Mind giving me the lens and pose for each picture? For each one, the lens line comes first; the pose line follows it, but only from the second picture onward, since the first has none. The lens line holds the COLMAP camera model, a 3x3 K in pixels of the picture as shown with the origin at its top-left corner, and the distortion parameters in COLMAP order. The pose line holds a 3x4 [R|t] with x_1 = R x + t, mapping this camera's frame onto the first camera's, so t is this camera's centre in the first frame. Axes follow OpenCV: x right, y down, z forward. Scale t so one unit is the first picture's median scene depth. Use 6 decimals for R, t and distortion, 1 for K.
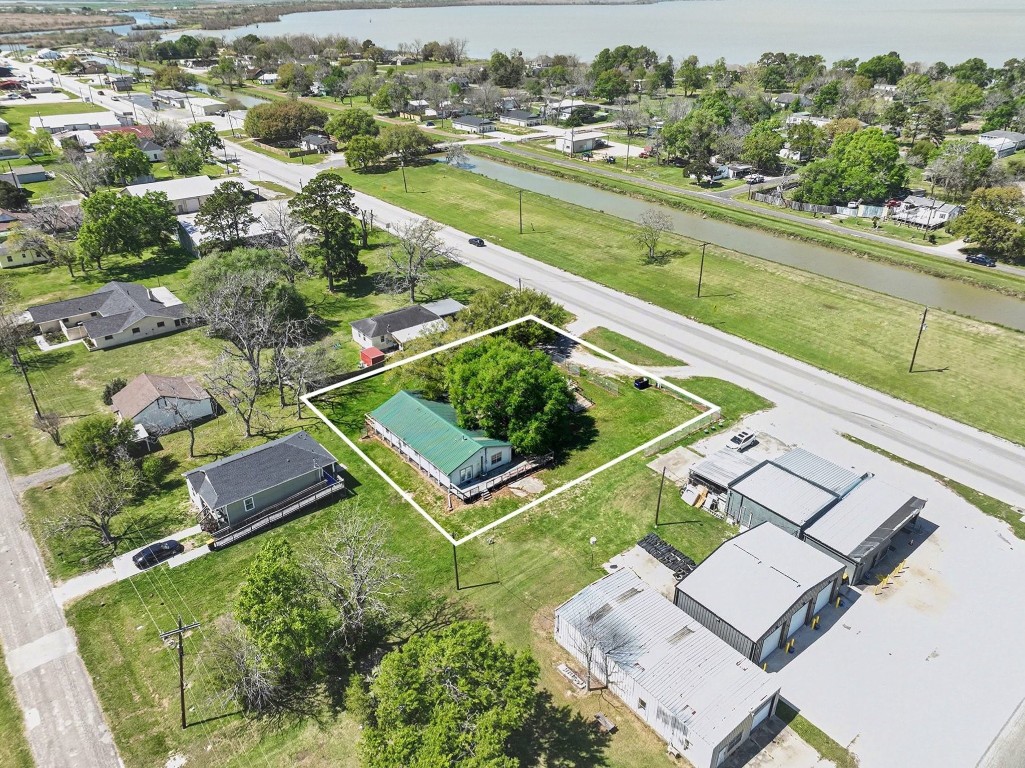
lens RADIAL K [[750.5, 0, 512.5], [0, 750.5, 384.0], [0, 0, 1]] dist [0.007297, -0.000144]
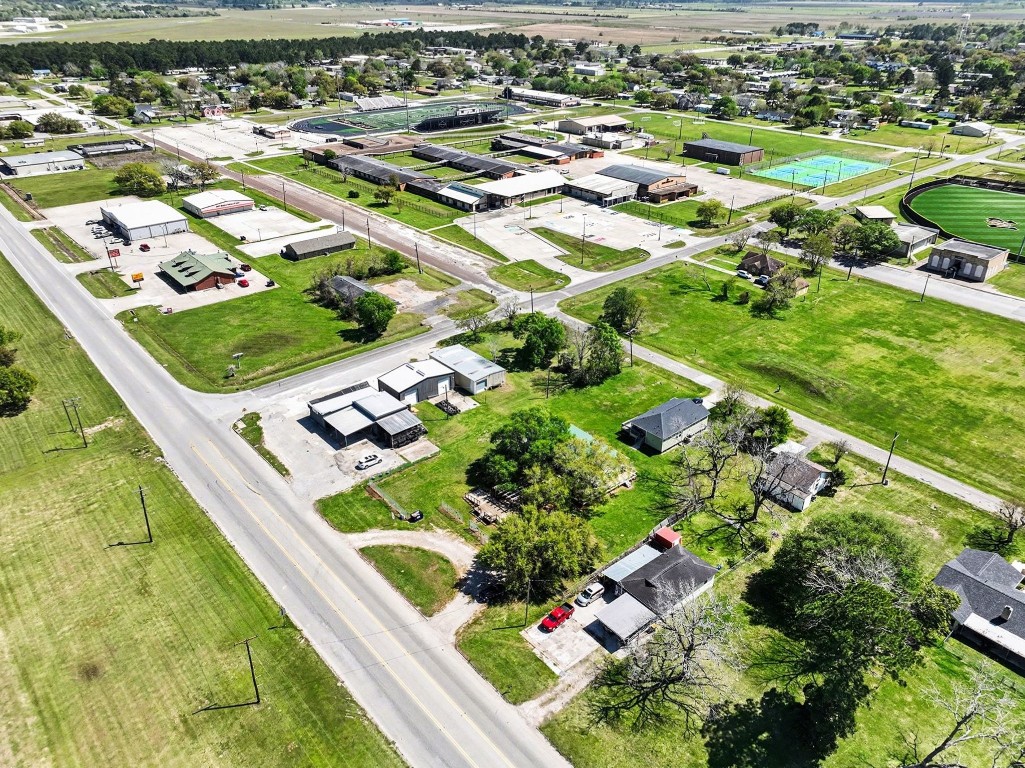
lens RADIAL K [[750.5, 0, 512.5], [0, 750.5, 384.0], [0, 0, 1]] dist [0.007297, -0.000144]
pose [[-0.999656, 0.004033, -0.025911, 0.058300], [-0.019502, 0.546221, 0.837414, -1.097084], [0.017530, 0.837631, -0.545955, 1.497801]]
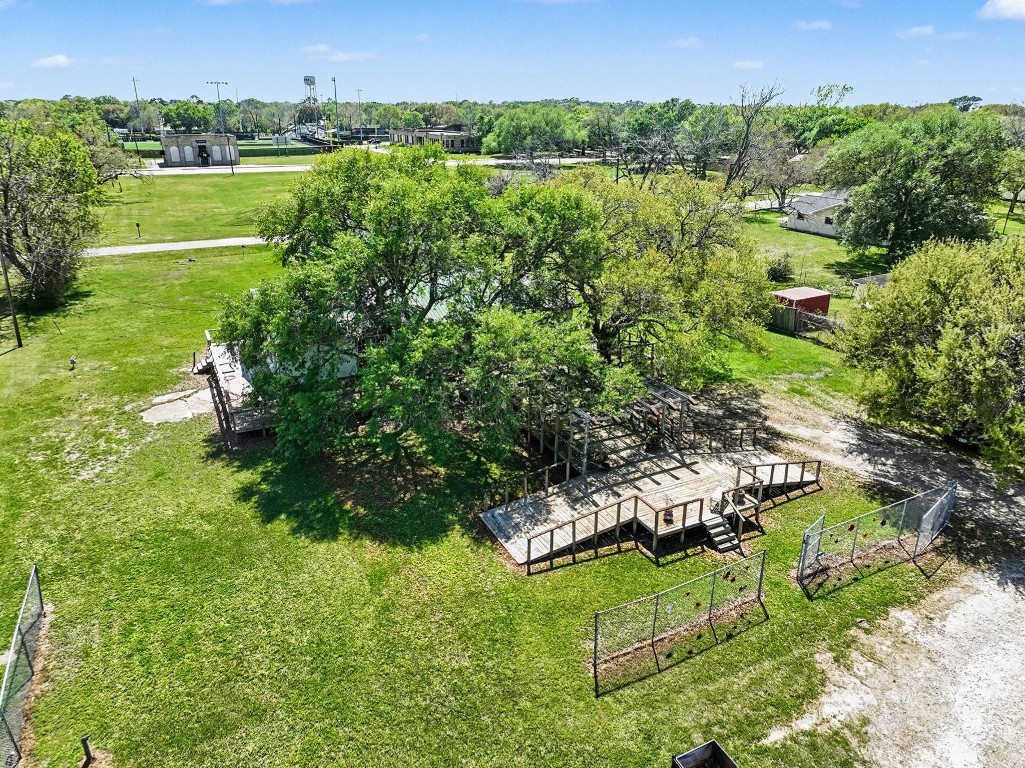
lens RADIAL K [[714.4, 0, 517.1], [0, 714.4, 365.9], [0, 0, 1]] dist [0.039080, -0.000242]
pose [[-0.205229, 0.330786, -0.921120, 0.284460], [-0.466572, 0.794259, 0.389182, -0.102981], [0.860344, 0.509640, -0.008669, 0.952608]]
